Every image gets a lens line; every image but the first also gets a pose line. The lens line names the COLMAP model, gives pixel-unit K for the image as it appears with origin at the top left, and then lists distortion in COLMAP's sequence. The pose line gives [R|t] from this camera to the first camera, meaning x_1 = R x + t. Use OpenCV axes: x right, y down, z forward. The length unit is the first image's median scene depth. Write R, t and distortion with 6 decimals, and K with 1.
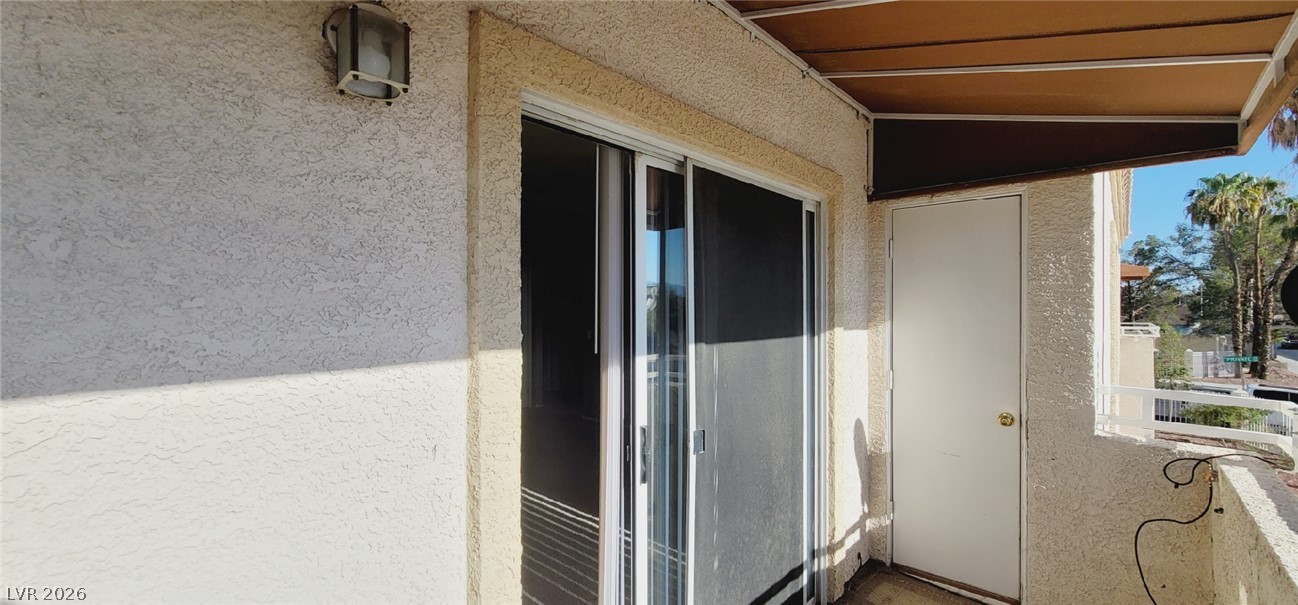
lens RADIAL K [[530.1, 0, 649.6], [0, 530.1, 306.9], [0, 0, 1]] dist [-0.002325, -0.000664]
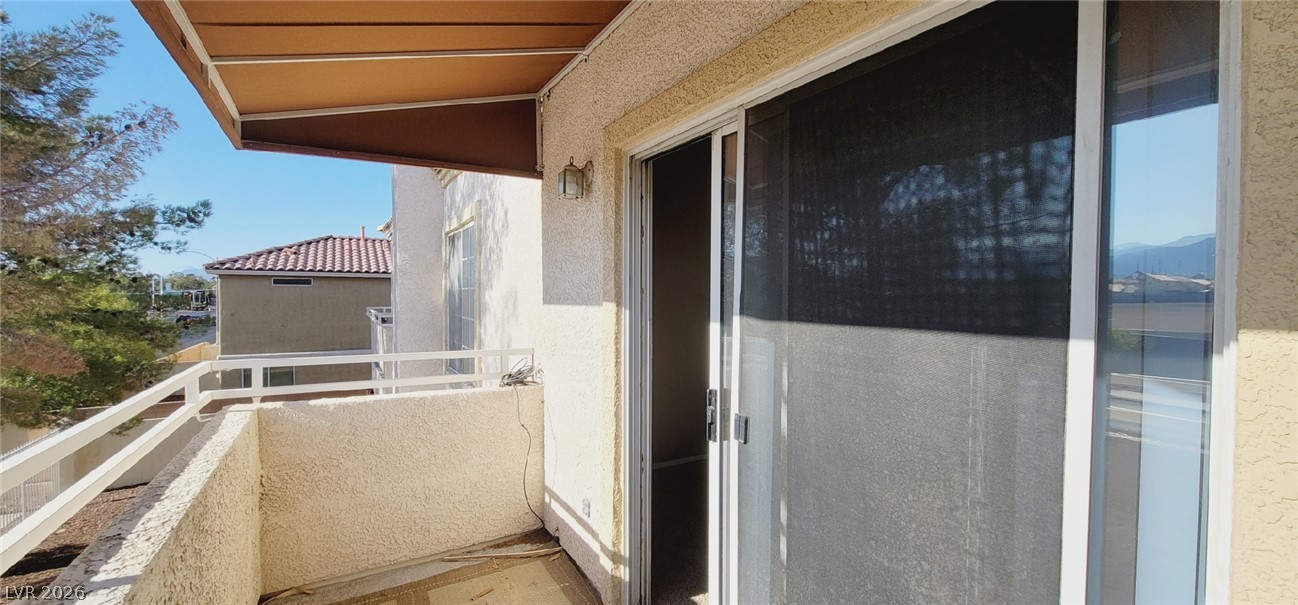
lens RADIAL K [[530.1, 0, 649.6], [0, 530.1, 306.9], [0, 0, 1]] dist [-0.002325, -0.000664]
pose [[-0.303253, 0.025816, -0.952560, 0.970153], [-0.000452, 0.999629, 0.027235, 0.030333], [0.952910, 0.008690, -0.303129, 1.123666]]
